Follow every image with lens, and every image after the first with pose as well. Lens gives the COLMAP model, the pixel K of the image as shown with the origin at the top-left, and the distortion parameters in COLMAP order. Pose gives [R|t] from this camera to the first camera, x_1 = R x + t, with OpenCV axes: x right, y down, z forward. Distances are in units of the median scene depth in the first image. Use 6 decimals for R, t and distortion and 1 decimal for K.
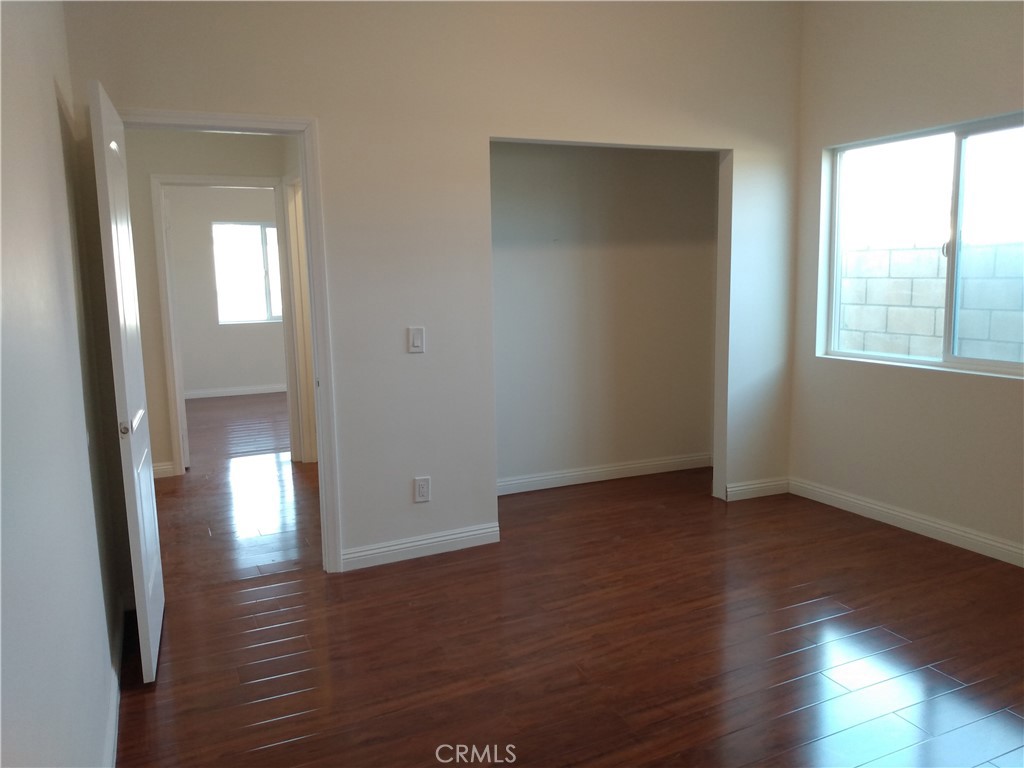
lens RADIAL K [[794.2, 0, 505.2], [0, 794.2, 381.3], [0, 0, 1]] dist [0.110639, -0.214652]
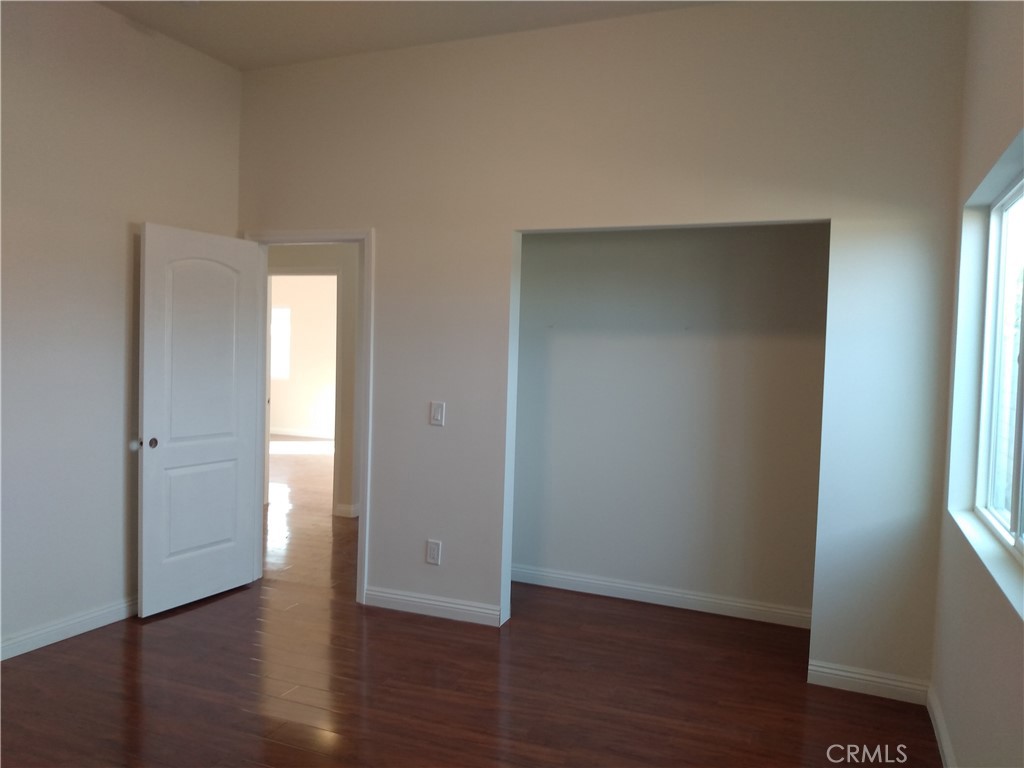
lens RADIAL K [[794.2, 0, 505.2], [0, 794.2, 381.3], [0, 0, 1]] dist [0.110639, -0.214652]
pose [[0.662908, 0.073852, -0.745049, 0.752993], [-0.146330, 0.988712, -0.032192, -0.073325], [0.734262, 0.130364, 0.666232, 0.318354]]
